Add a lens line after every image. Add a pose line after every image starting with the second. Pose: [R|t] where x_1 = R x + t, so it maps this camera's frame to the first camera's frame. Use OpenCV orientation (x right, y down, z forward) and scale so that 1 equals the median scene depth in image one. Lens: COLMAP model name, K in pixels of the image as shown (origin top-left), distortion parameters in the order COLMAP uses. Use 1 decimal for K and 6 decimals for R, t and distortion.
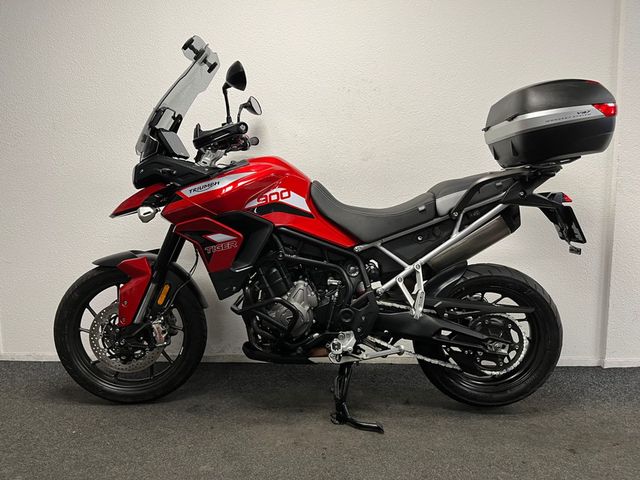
lens RADIAL K [[485.5, 0, 313.8], [0, 485.5, 236.8], [0, 0, 1]] dist [0.034039, -0.050966]
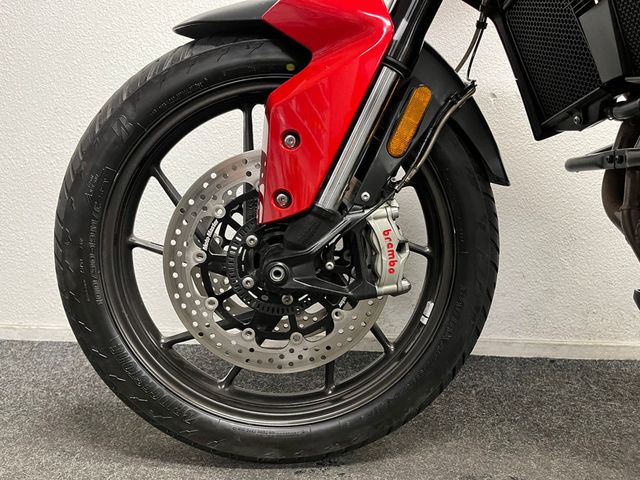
lens RADIAL K [[485.5, 0, 318.2], [0, 485.5, 239.1], [0, 0, 1]] dist [0.034039, -0.050966]
pose [[0.999484, 0.019400, -0.025603, -0.342810], [-0.019247, 0.999796, 0.006189, 0.183978], [0.025717, -0.005693, 0.999653, 0.668770]]
